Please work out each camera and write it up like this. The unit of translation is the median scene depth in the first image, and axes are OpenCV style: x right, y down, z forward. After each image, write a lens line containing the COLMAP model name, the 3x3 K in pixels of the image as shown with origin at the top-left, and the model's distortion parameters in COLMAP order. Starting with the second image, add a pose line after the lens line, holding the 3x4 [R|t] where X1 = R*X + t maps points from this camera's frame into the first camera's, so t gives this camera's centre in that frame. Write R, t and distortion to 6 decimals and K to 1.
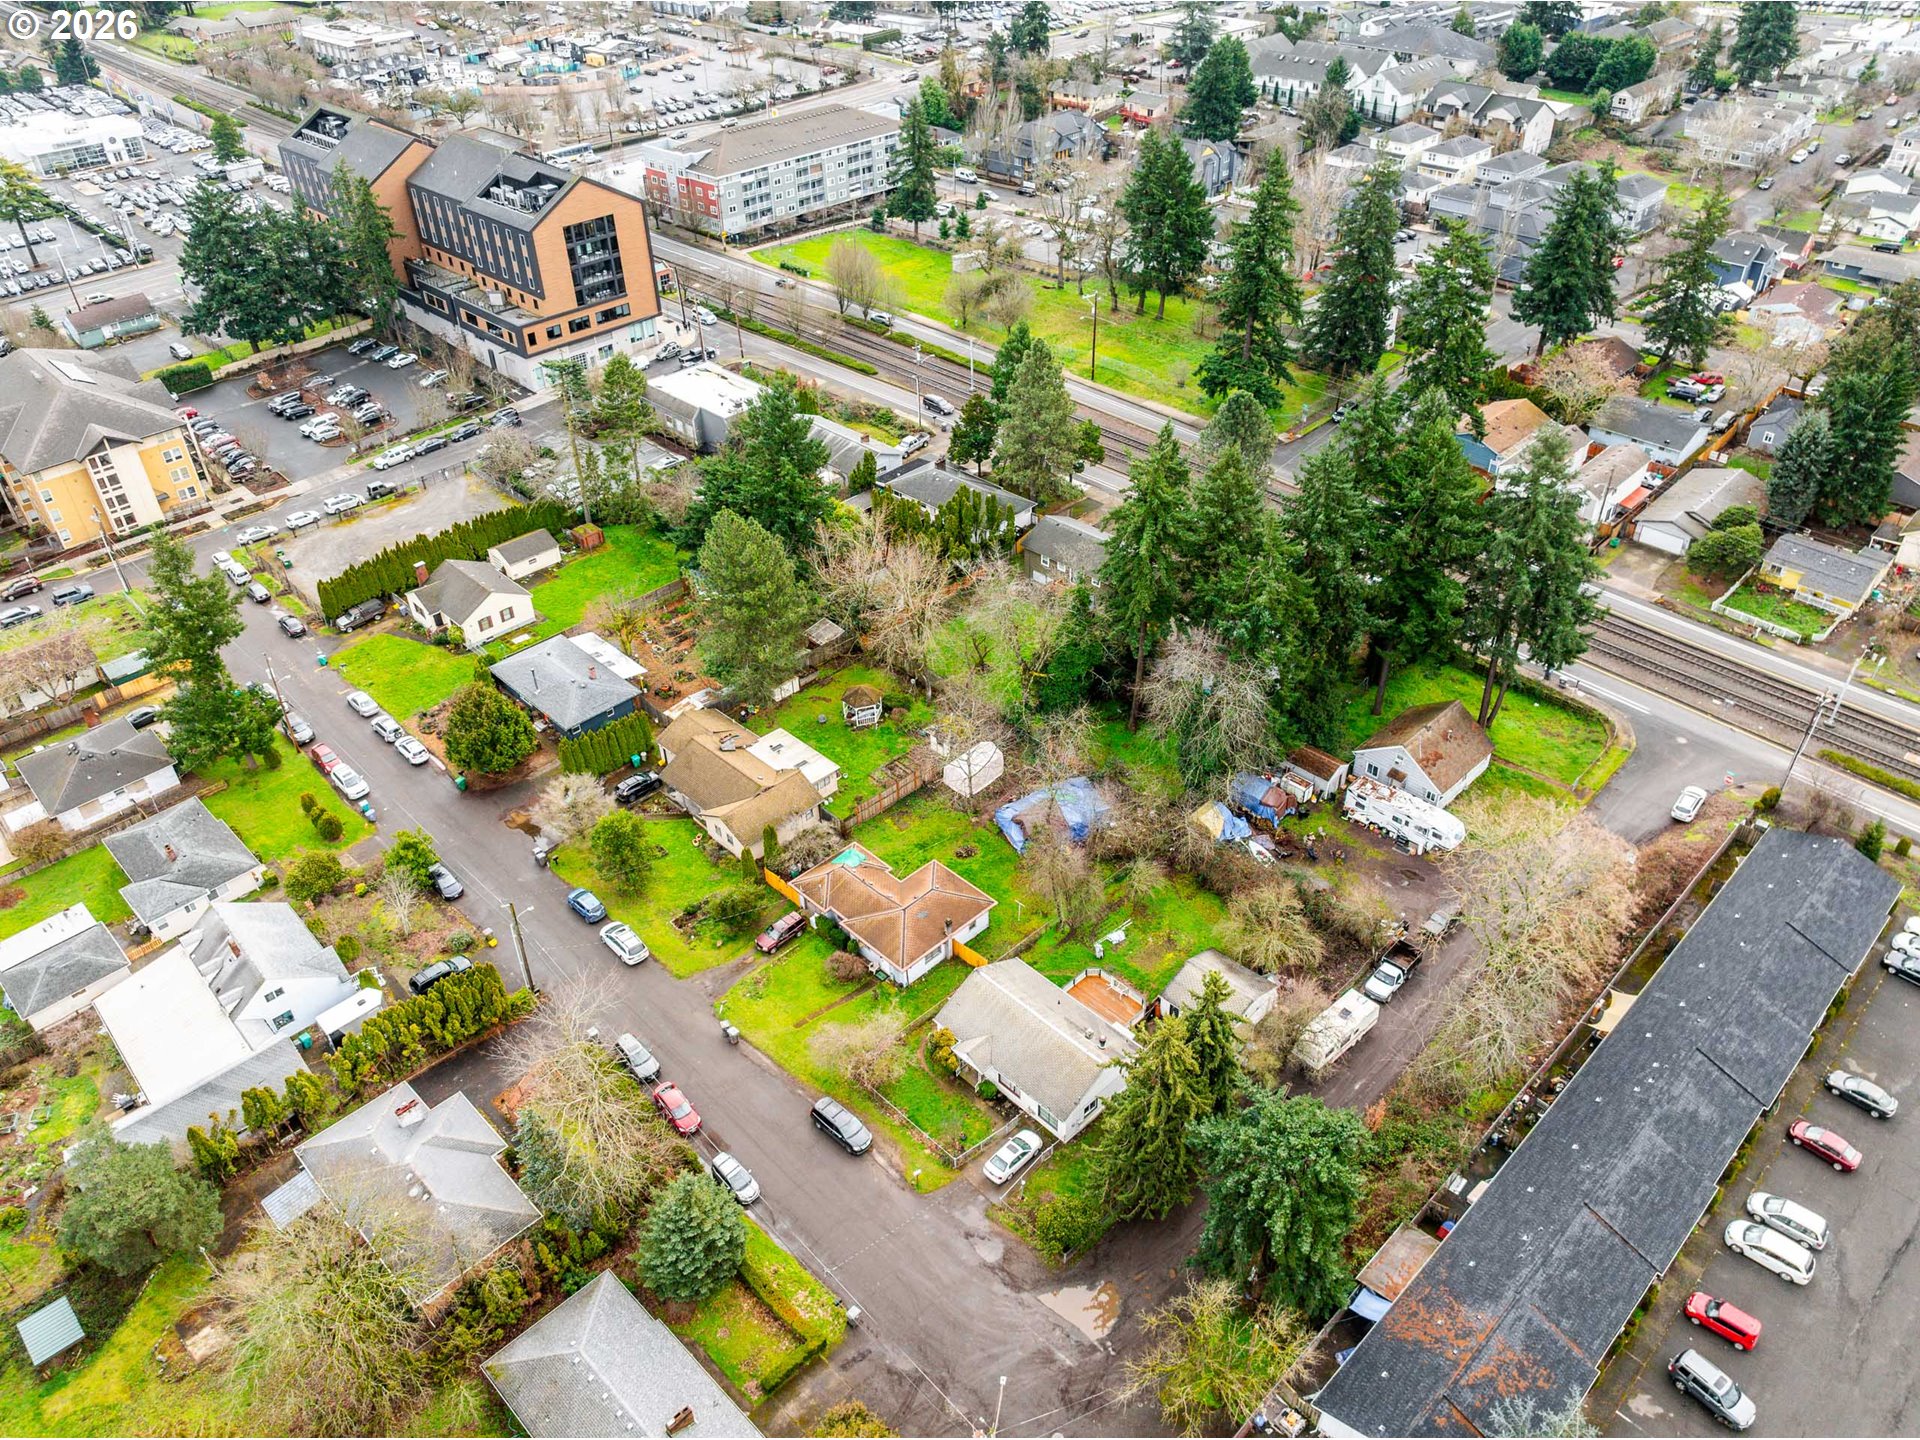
lens RADIAL K [[1352.4, 0, 965.7], [0, 1352.4, 724.8], [0, 0, 1]] dist [-0.040830, 0.004786]
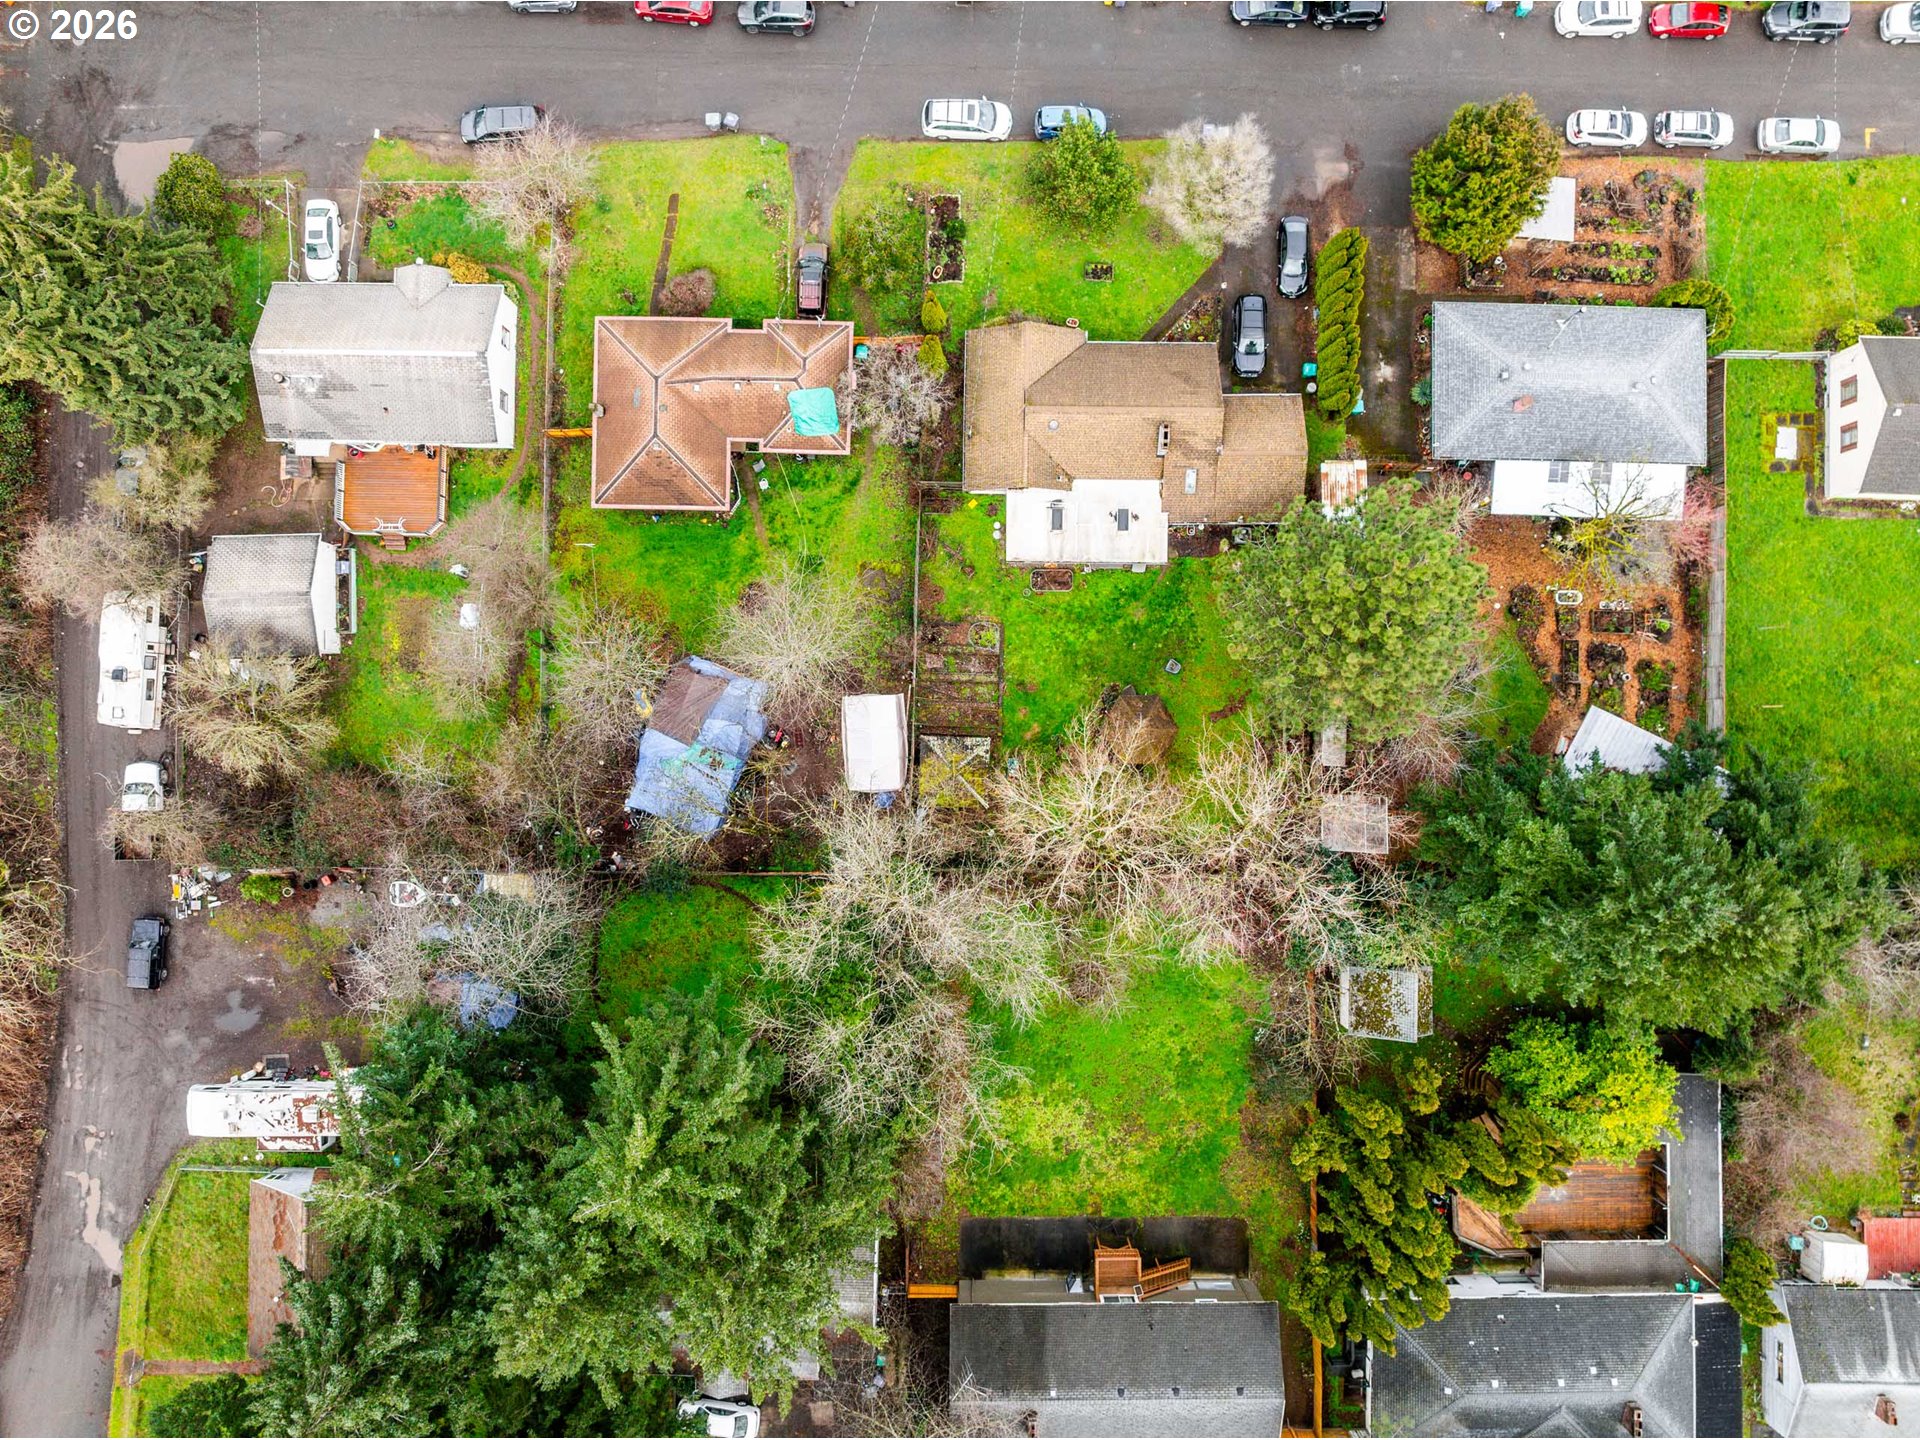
lens RADIAL K [[1360.4, 0, 966.3], [0, 1360.4, 719.3], [0, 0, 1]] dist [-0.064480, 0.039969]
pose [[-0.713338, 0.700740, 0.010645, -0.023897], [-0.405518, -0.425102, 0.809224, -0.297450], [0.571581, 0.572933, 0.587404, 0.424733]]
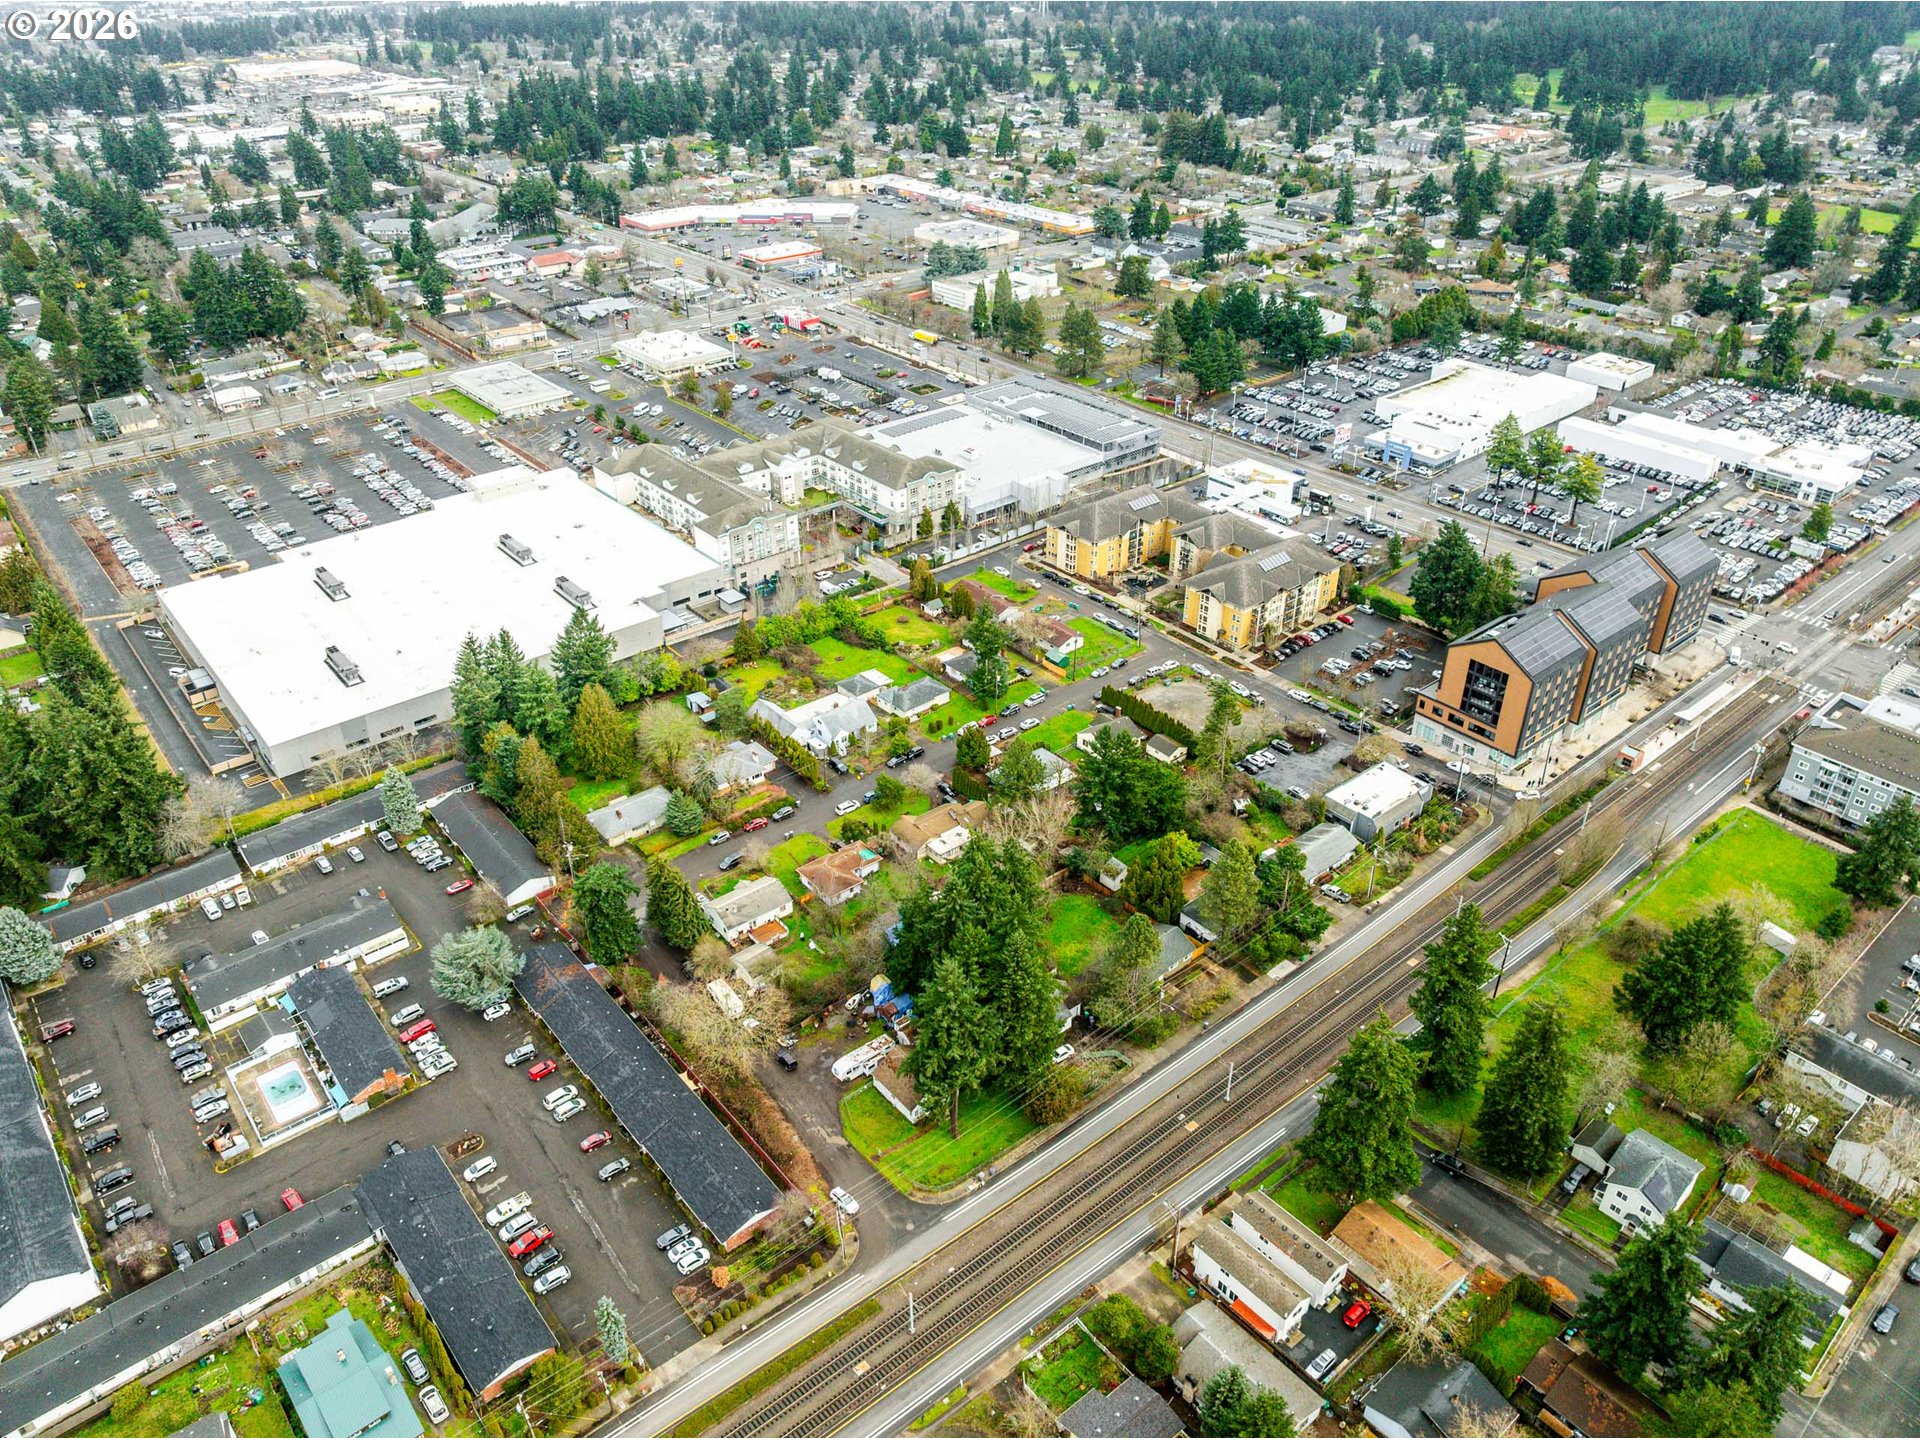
lens RADIAL K [[1352.4, 0, 965.7], [0, 1352.4, 724.8], [0, 0, 1]] dist [-0.040830, 0.004786]
pose [[-0.084393, 0.542773, -0.835629, 0.915837], [-0.592064, 0.647212, 0.480184, -0.670592], [0.801460, 0.535270, 0.266736, 0.247983]]
